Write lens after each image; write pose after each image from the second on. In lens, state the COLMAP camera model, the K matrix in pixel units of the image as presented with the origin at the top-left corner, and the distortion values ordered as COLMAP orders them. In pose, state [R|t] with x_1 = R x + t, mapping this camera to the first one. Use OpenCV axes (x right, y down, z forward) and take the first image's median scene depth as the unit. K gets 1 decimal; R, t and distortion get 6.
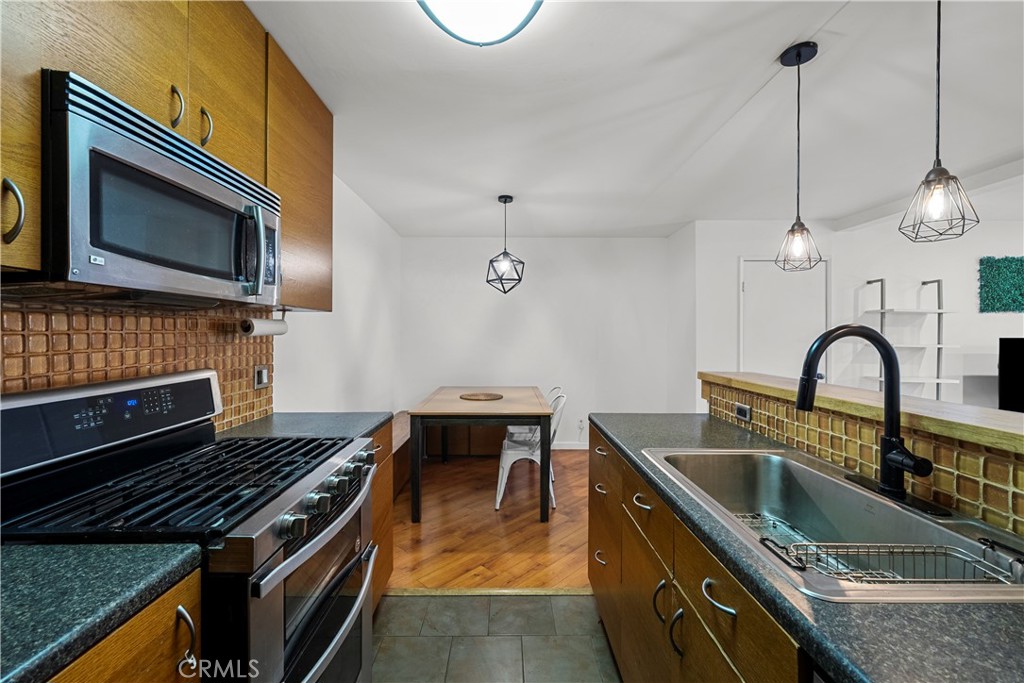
lens RADIAL K [[427.3, 0, 509.1], [0, 427.3, 335.0], [0, 0, 1]] dist [-0.001584, -0.000197]
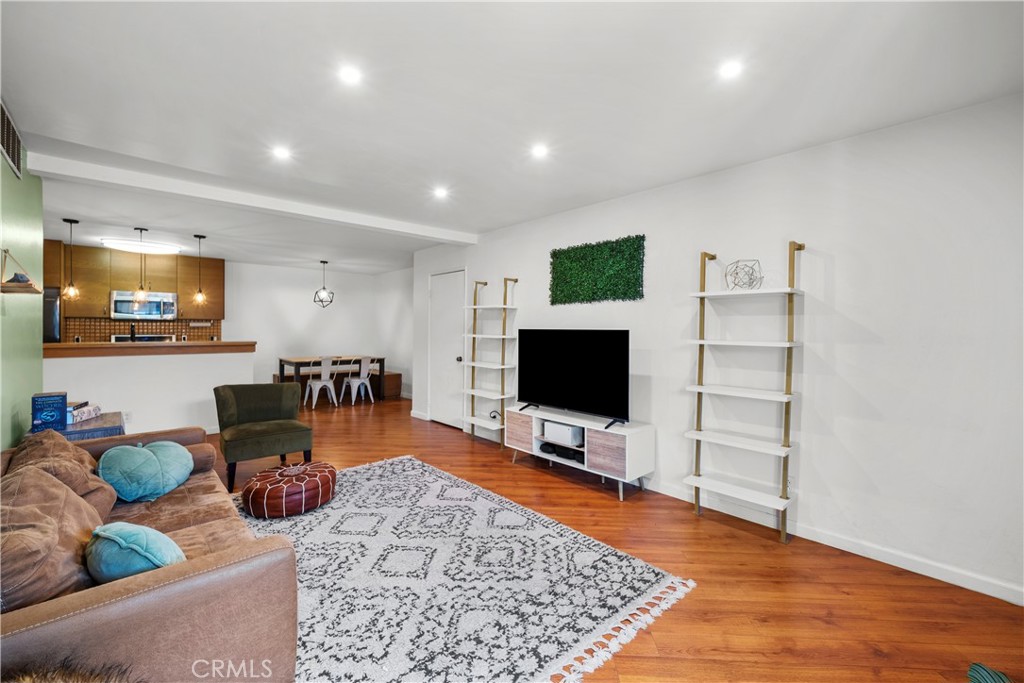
lens RADIAL K [[427.3, 0, 509.1], [0, 427.3, 335.0], [0, 0, 1]] dist [-0.001584, -0.000197]
pose [[0.662471, 0.010950, -0.749007, 2.194600], [-0.006708, 0.999940, 0.008686, 0.012811], [0.749057, -0.000730, 0.662505, 0.301326]]
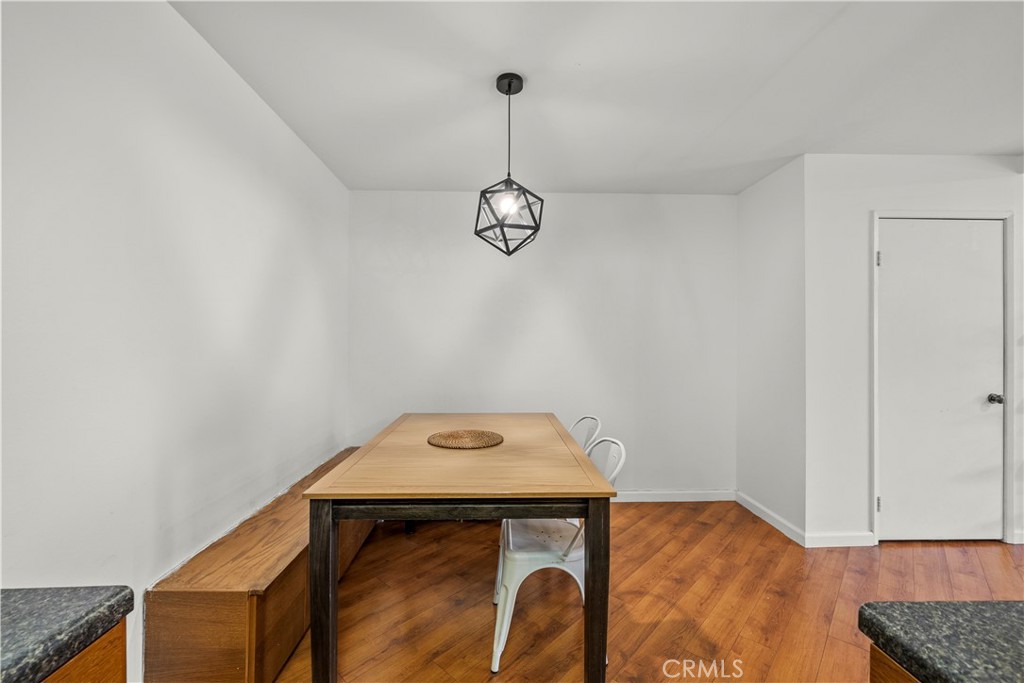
lens RADIAL K [[424.8, 0, 508.0], [0, 424.8, 341.0], [0, 0, 1]] dist [0.000068, -0.000174]
pose [[0.999736, 0.002681, 0.022839, -0.022993], [-0.002679, 0.999996, -0.000115, 0.013982], [-0.022839, 0.000054, 0.999739, 0.461494]]
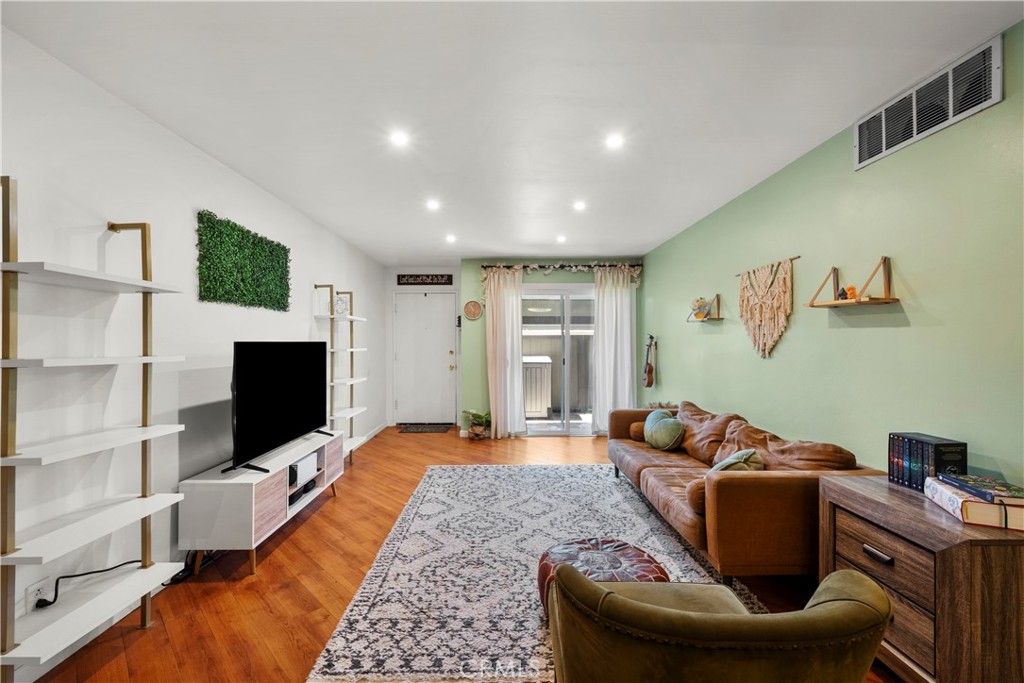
lens RADIAL K [[424.8, 0, 508.0], [0, 424.8, 341.0], [0, 0, 1]] dist [0.000068, -0.000174]
pose [[-0.002709, 0.000570, 0.999996, 0.612423], [0.006547, 0.999978, -0.000552, 0.009664], [-0.999975, 0.006546, -0.002712, 0.689144]]
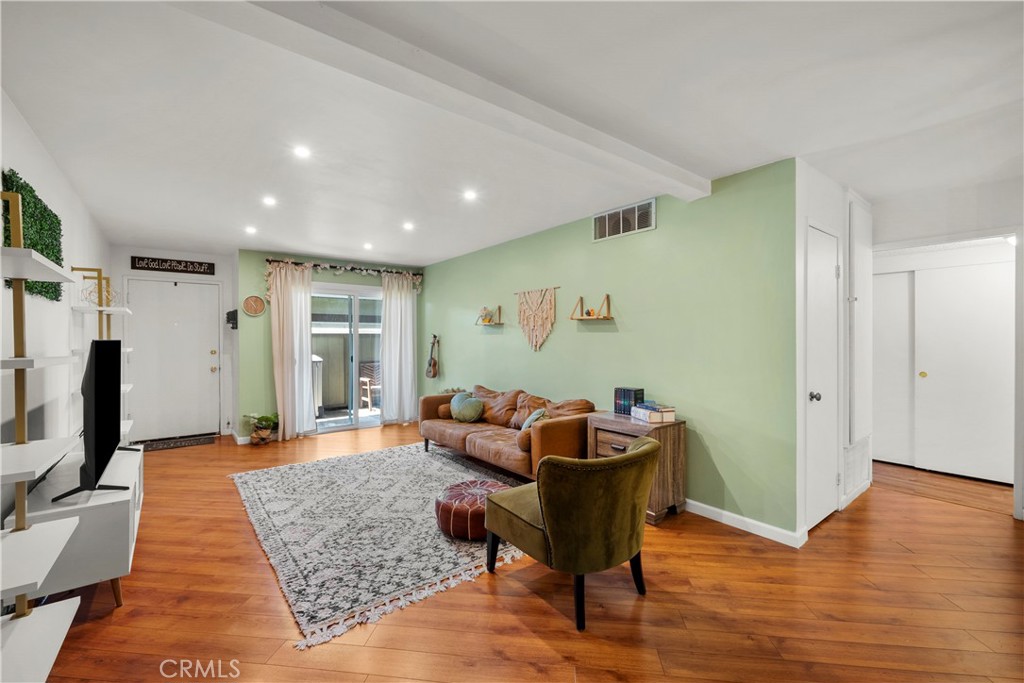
lens RADIAL K [[424.8, 0, 508.0], [0, 424.8, 341.0], [0, 0, 1]] dist [0.000068, -0.000174]
pose [[-0.608266, -0.003680, 0.793725, 0.490425], [0.004011, 0.999962, 0.007710, 0.006005], [-0.793723, 0.007874, -0.608228, 1.031834]]
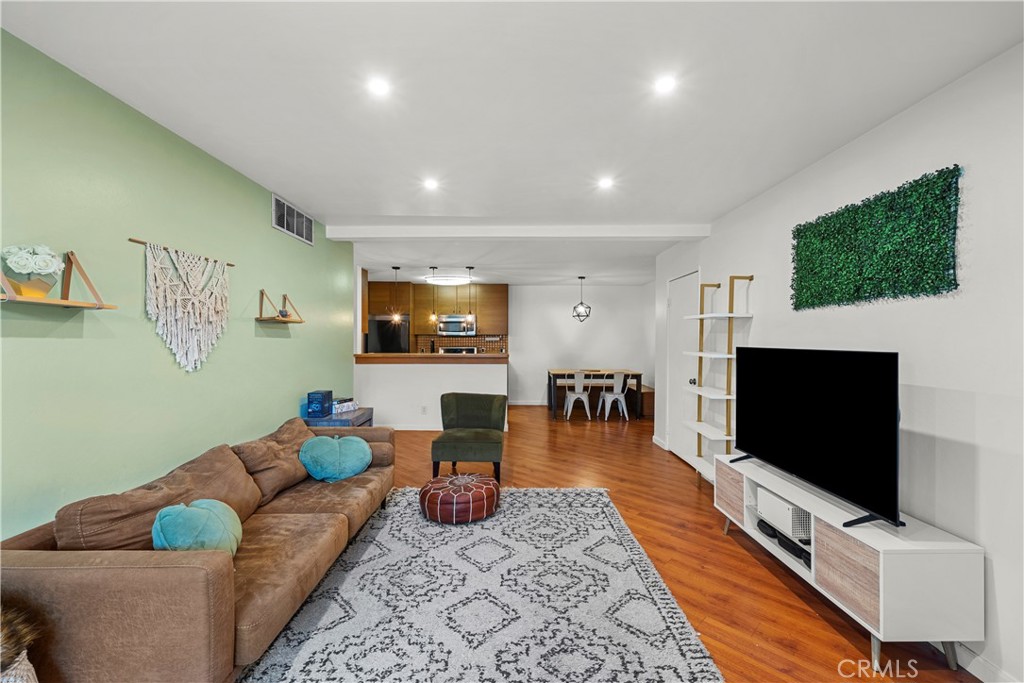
lens RADIAL K [[424.8, 0, 508.0], [0, 424.8, 341.0], [0, 0, 1]] dist [0.000068, -0.000174]
pose [[-0.017302, 0.002459, -0.999847, 2.168278], [-0.004460, 0.999987, 0.002537, -0.004851], [0.999840, 0.004503, -0.017290, 0.681009]]
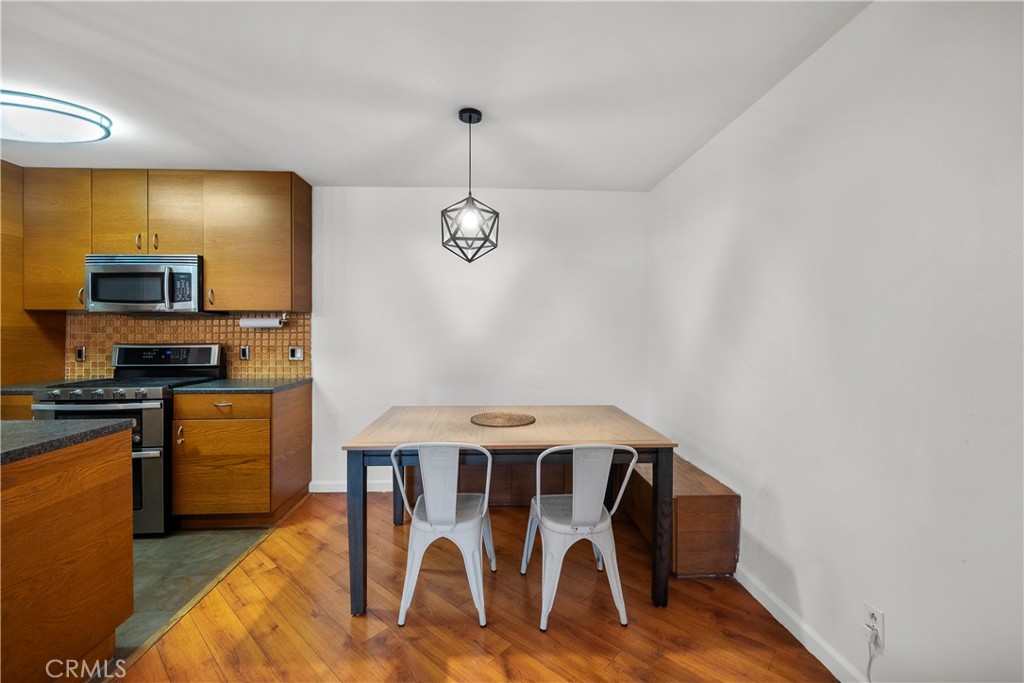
lens RADIAL K [[429.0, 0, 504.7], [0, 429.0, 329.7], [0, 0, 1]] dist [-0.000062, 0.000016]
pose [[0.035821, -0.000599, -0.999358, 0.652008], [-0.001639, 0.999998, -0.000658, 0.005380], [0.999357, 0.001661, 0.035820, 1.049646]]
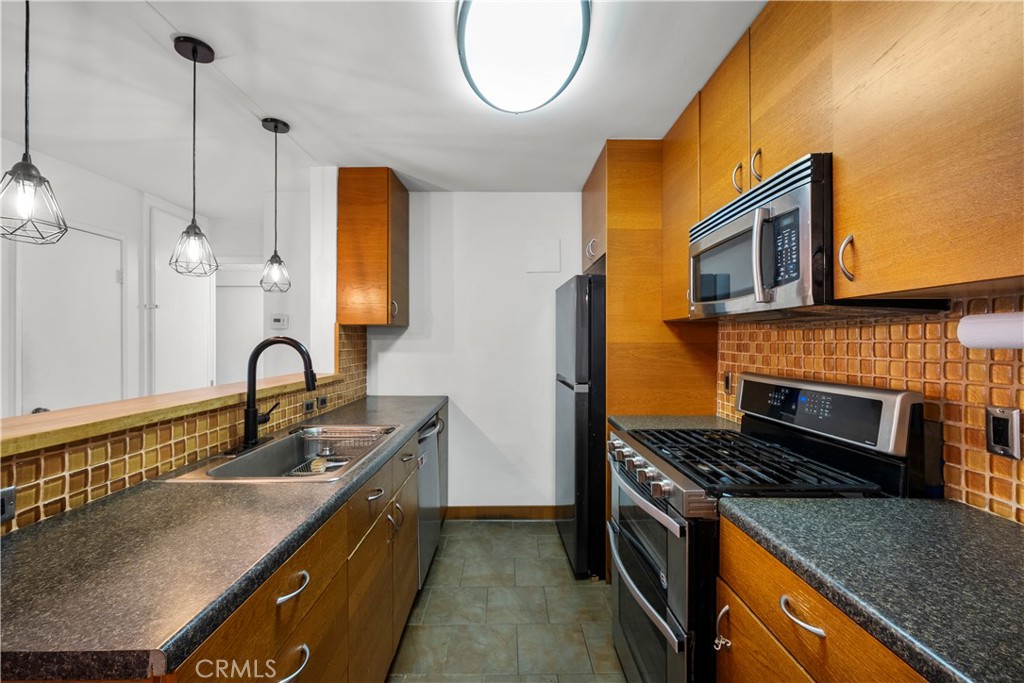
lens RADIAL K [[424.8, 0, 508.0], [0, 424.8, 341.0], [0, 0, 1]] dist [0.000068, -0.000174]
pose [[-0.999984, -0.000809, 0.005676, -0.014028], [-0.000800, 0.999998, 0.001617, -0.003600], [-0.005677, 0.001612, -0.999983, 0.780510]]
